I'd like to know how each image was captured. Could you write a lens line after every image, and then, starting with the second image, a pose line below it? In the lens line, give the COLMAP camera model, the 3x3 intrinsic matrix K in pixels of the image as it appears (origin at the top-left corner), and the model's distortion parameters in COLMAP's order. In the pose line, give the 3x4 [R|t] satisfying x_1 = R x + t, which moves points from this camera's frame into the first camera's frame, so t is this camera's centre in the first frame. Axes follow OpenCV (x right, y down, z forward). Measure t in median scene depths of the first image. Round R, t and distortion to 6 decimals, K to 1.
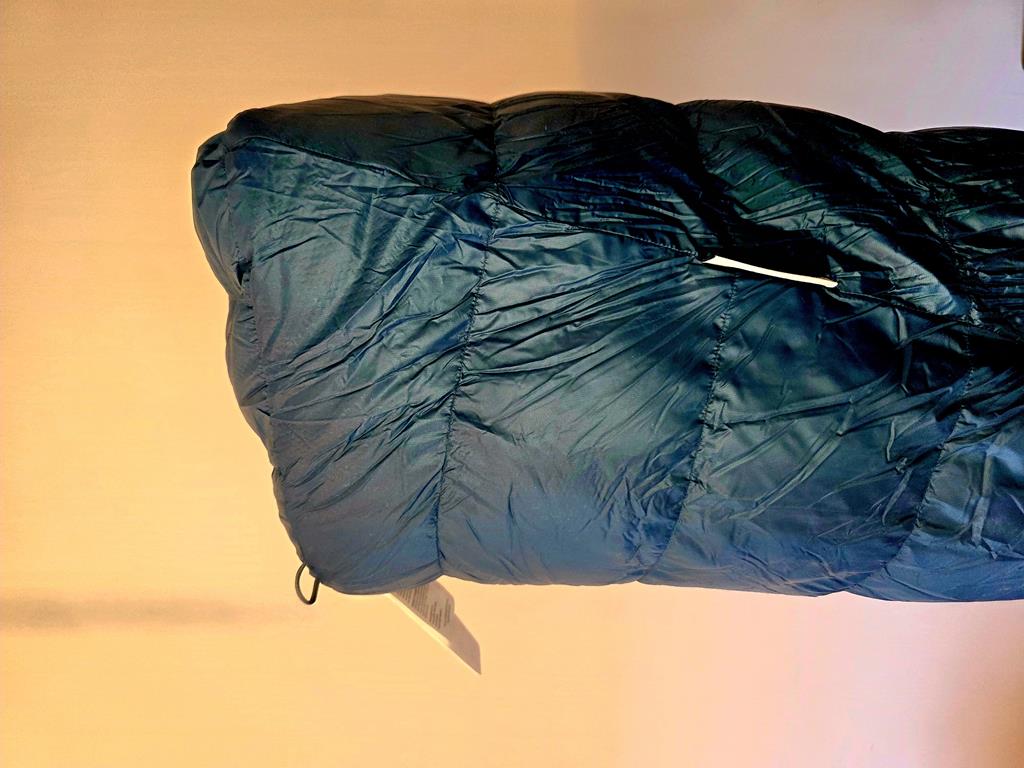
lens RADIAL K [[697.4, 0, 512.0], [0, 697.4, 384.0], [0, 0, 1]] dist [0.088345, -0.138235]
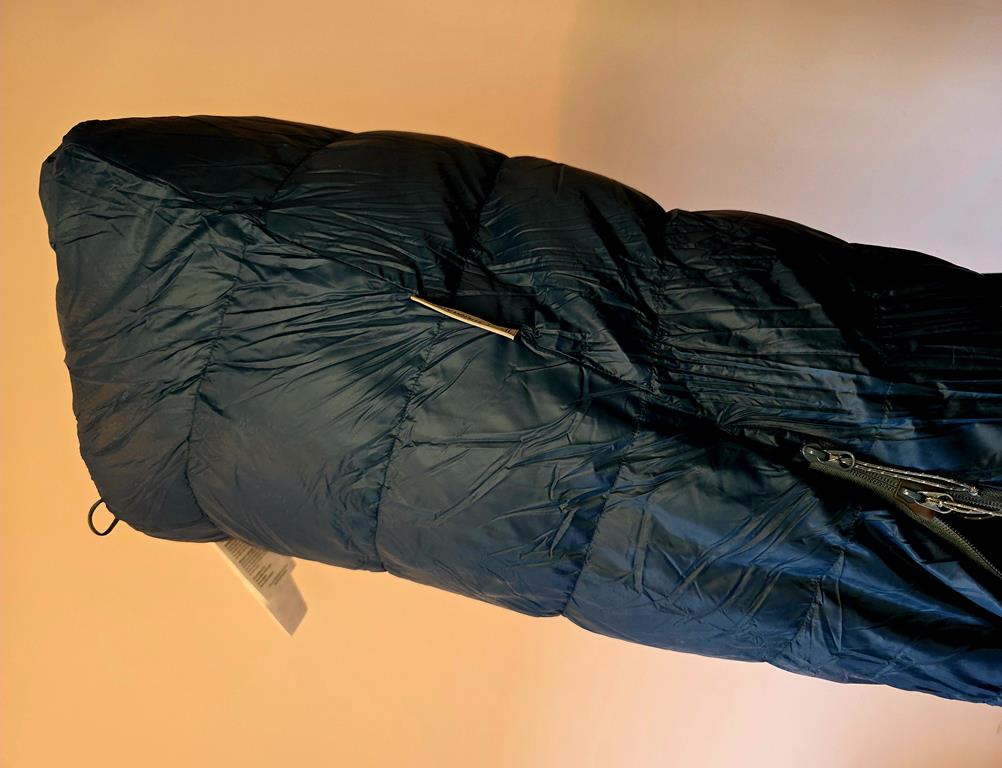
lens RADIAL K [[701.2, 0, 501.0], [0, 701.2, 384.0], [0, 0, 1]] dist [0.001353, 0.000504]
pose [[0.980376, 0.165117, -0.107704, 0.551506], [-0.166006, 0.986124, 0.000719, -0.061130], [0.106328, 0.017175, 0.994183, -0.126208]]
